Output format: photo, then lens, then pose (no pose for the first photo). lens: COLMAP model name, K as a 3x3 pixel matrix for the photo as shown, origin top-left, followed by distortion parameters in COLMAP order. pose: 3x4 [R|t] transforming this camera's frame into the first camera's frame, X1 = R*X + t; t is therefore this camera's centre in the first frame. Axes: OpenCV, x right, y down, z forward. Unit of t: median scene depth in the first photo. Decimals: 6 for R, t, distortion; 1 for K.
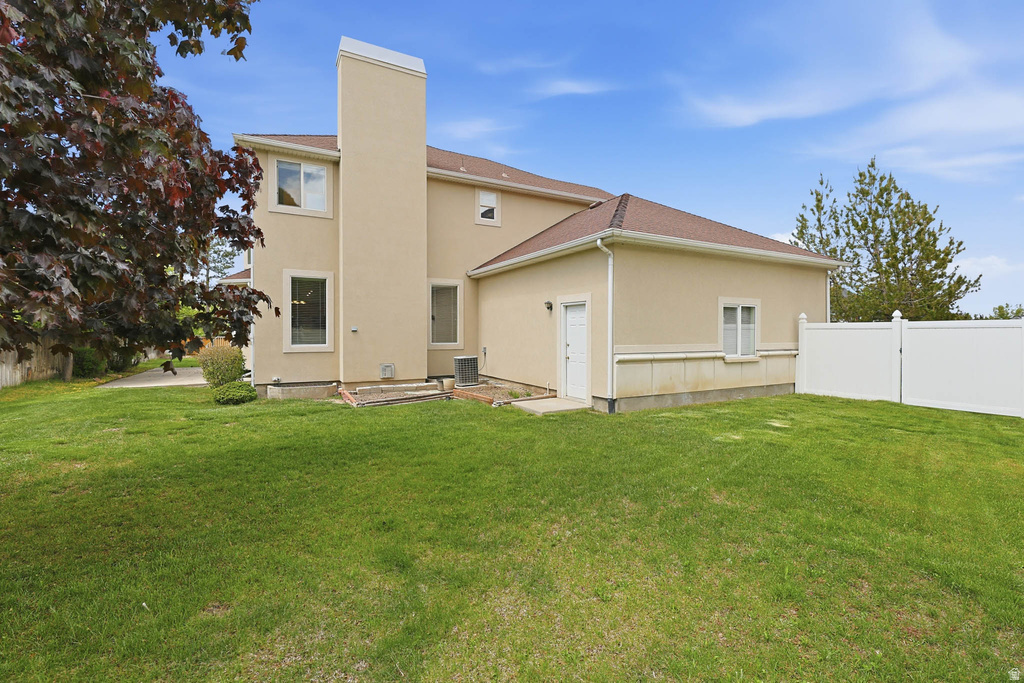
lens RADIAL K [[454.7, 0, 515.6], [0, 454.7, 334.2], [0, 0, 1]] dist [-0.000123, -0.000027]
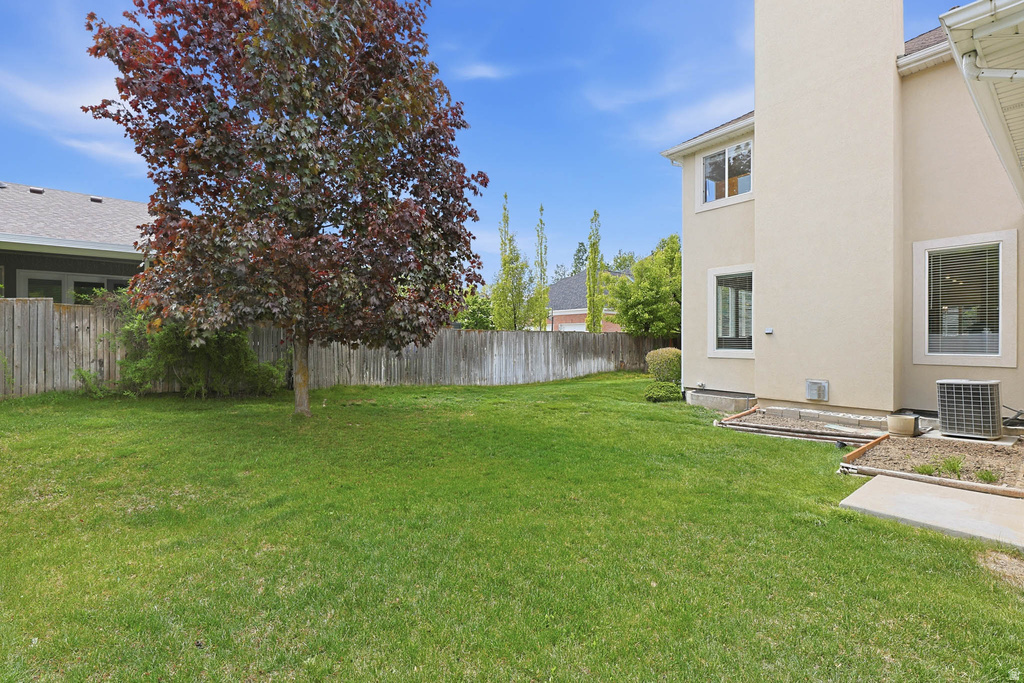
lens RADIAL K [[454.7, 0, 515.6], [0, 454.7, 334.2], [0, 0, 1]] dist [-0.000123, -0.000027]
pose [[0.139110, -0.009197, -0.990234, 0.369361], [-0.003237, 0.999947, -0.009742, 0.003193], [0.990272, 0.004560, 0.139073, 0.465486]]
